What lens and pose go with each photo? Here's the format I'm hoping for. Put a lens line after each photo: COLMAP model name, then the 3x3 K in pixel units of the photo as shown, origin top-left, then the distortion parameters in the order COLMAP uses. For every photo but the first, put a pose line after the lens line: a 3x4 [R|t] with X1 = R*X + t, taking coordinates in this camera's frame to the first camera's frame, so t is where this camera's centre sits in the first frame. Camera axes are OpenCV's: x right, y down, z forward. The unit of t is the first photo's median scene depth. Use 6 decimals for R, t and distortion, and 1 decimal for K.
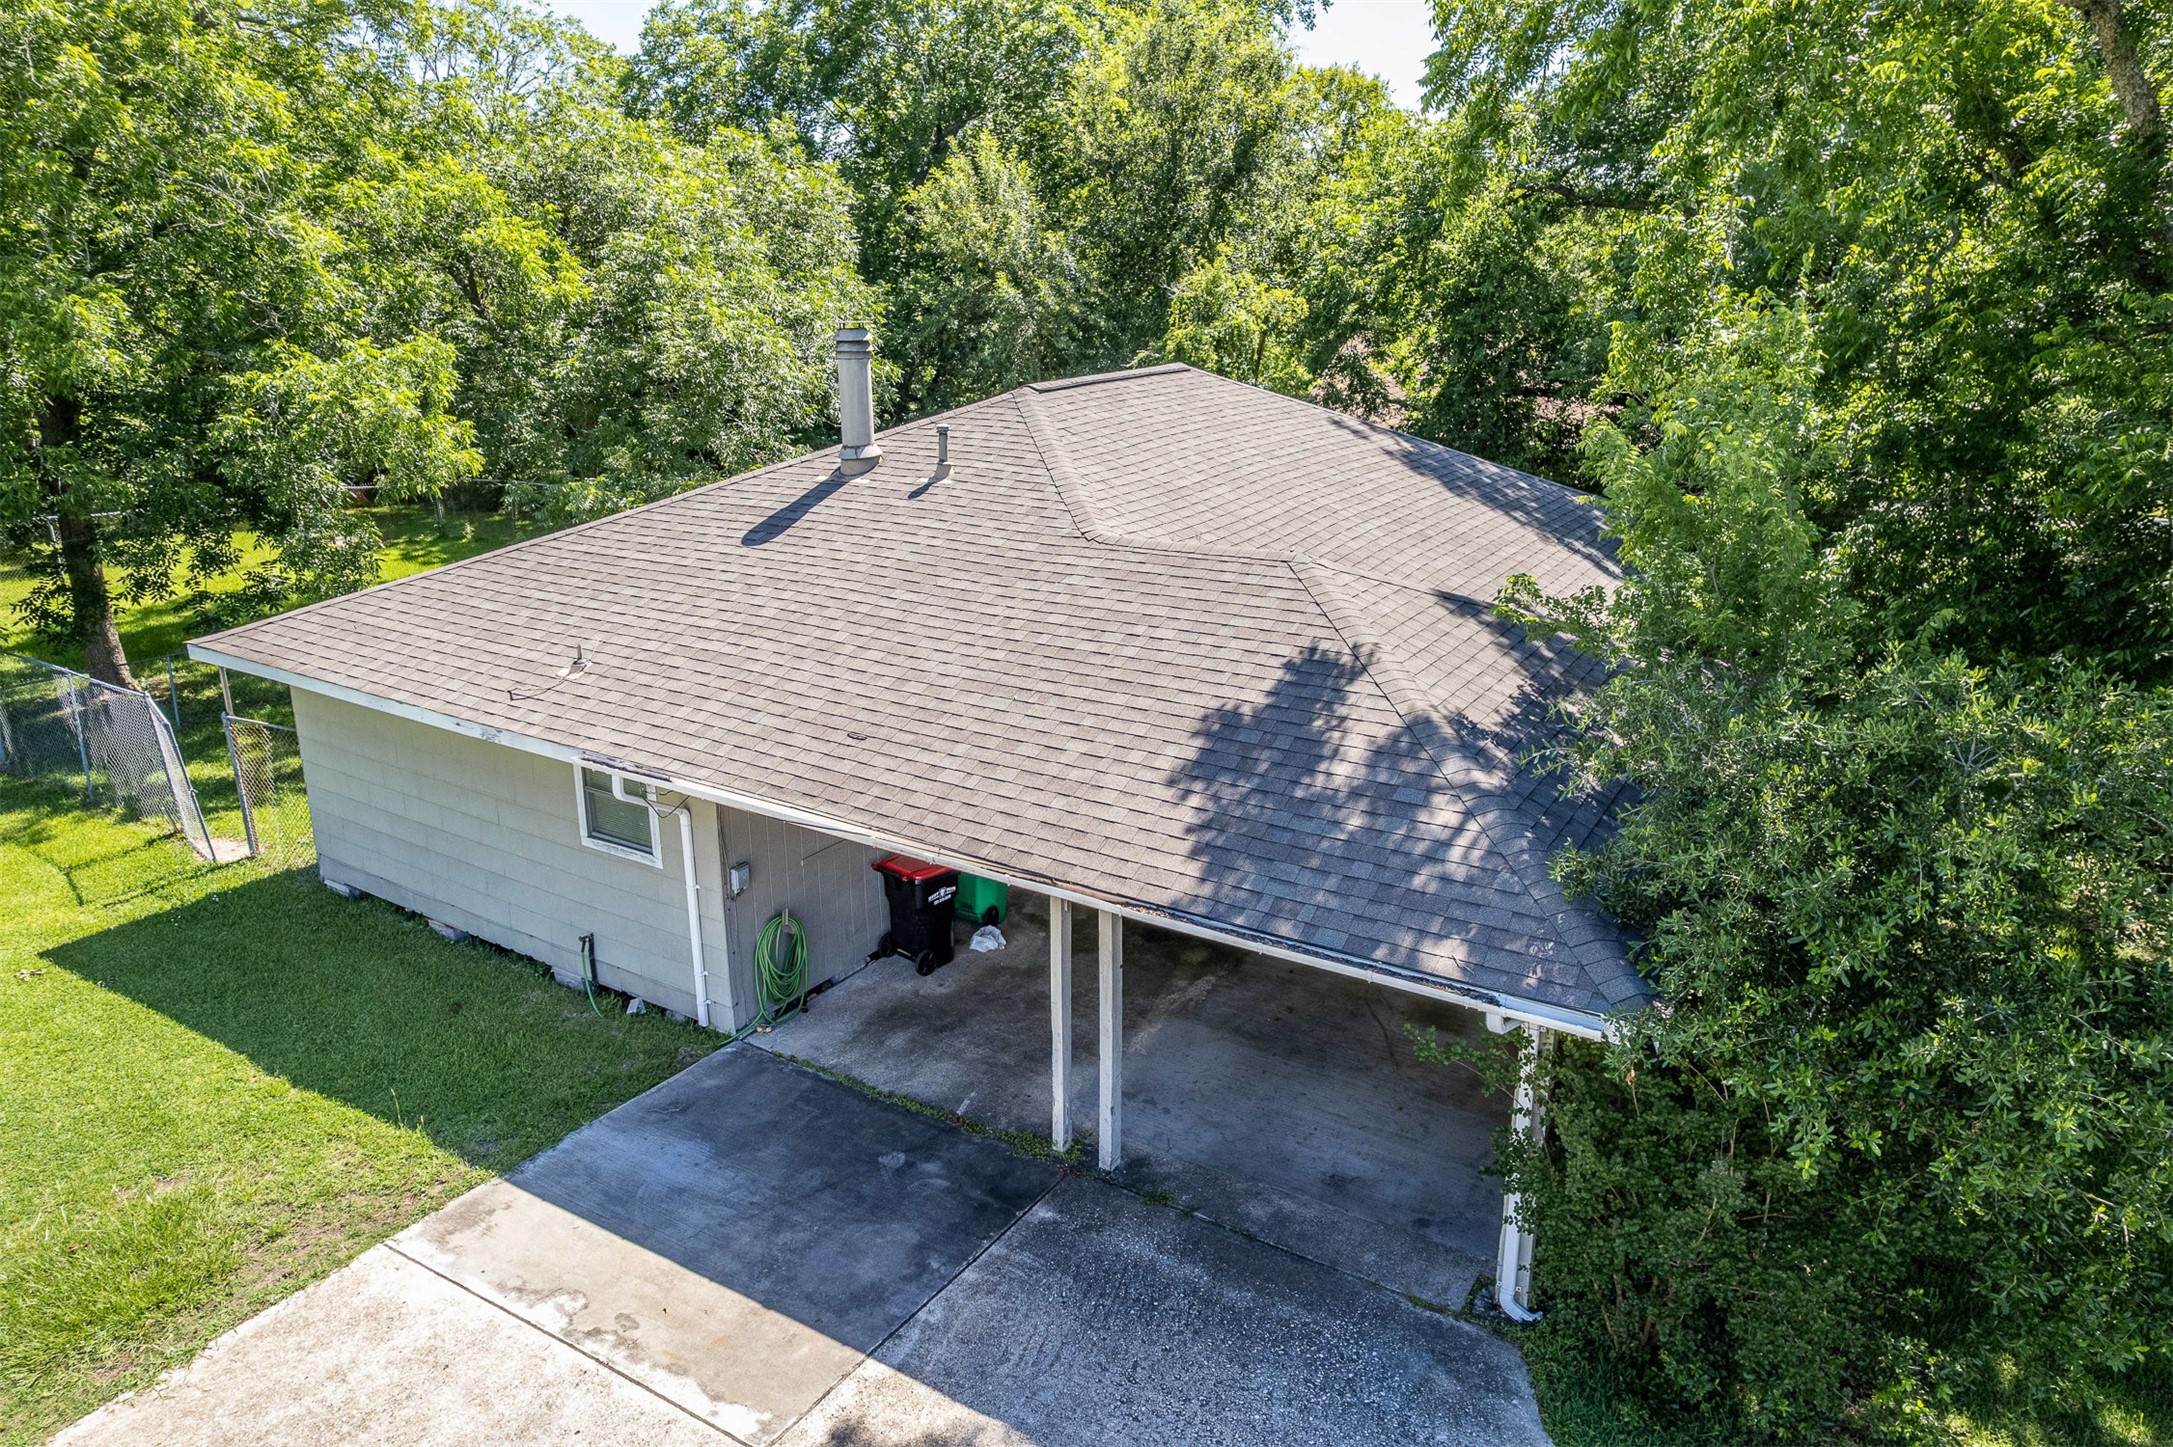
lens RADIAL K [[1400.0, 0, 1091.6], [0, 1400.0, 720.4], [0, 0, 1]] dist [-0.032341, 0.010374]
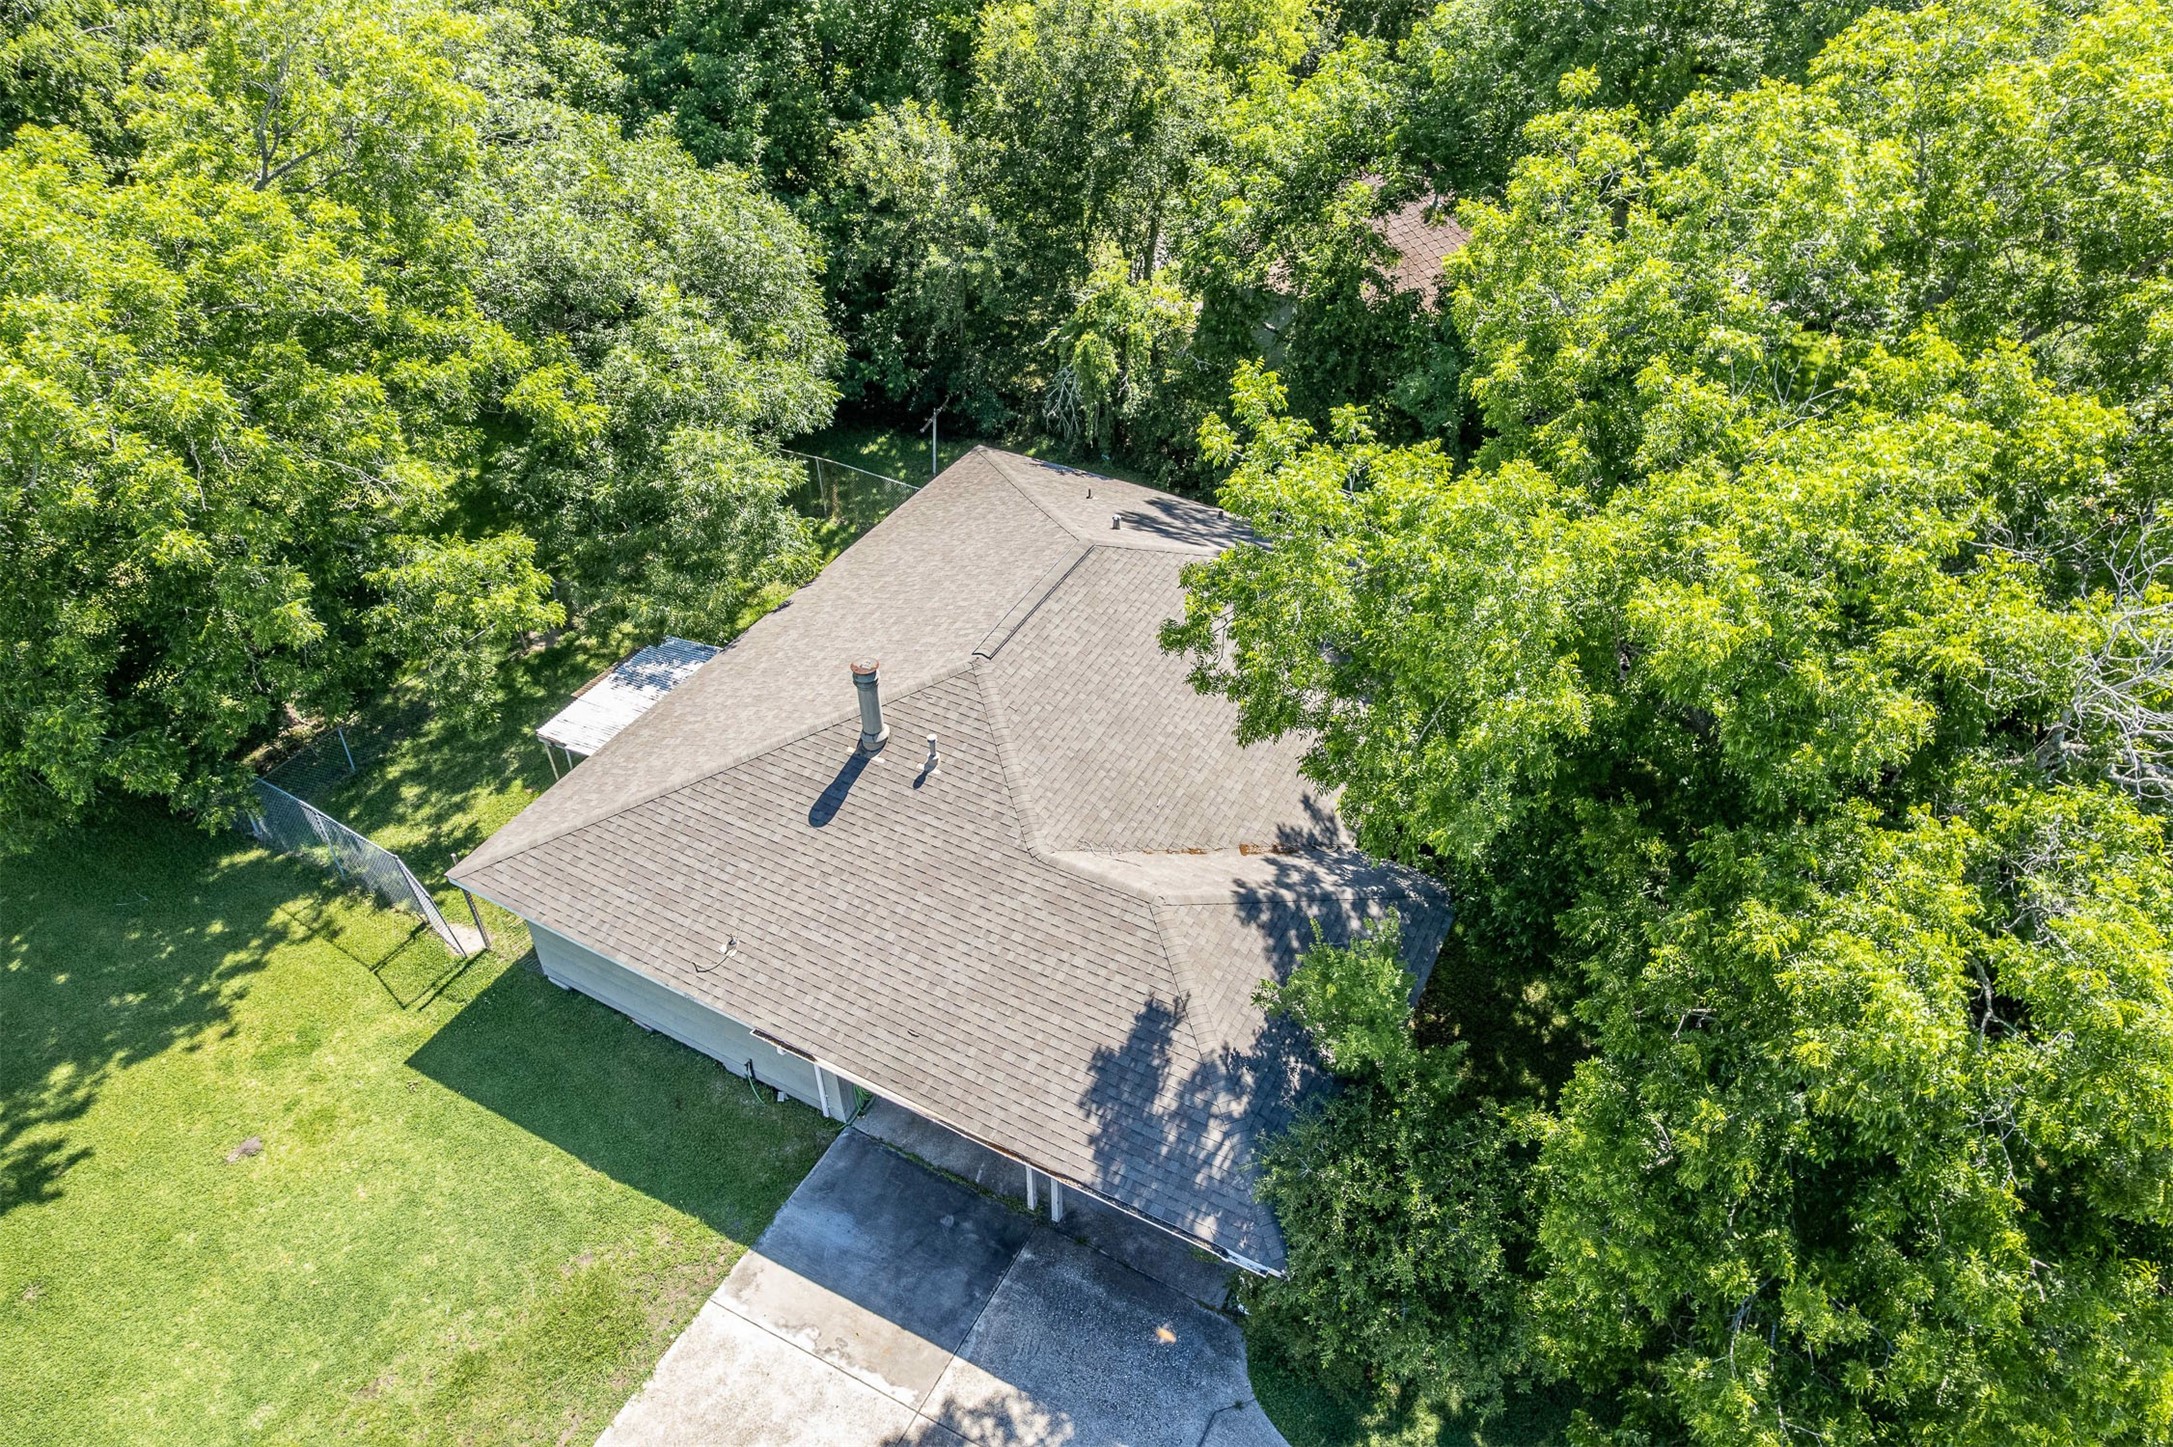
lens RADIAL K [[1400.0, 0, 1093.0], [0, 1400.0, 728.3], [0, 0, 1]] dist [-0.032341, 0.010374]
pose [[0.997973, -0.039254, 0.050092, -0.009179], [0.017551, 0.926346, 0.376265, -1.190188], [-0.061173, -0.374623, 0.925157, -0.642455]]
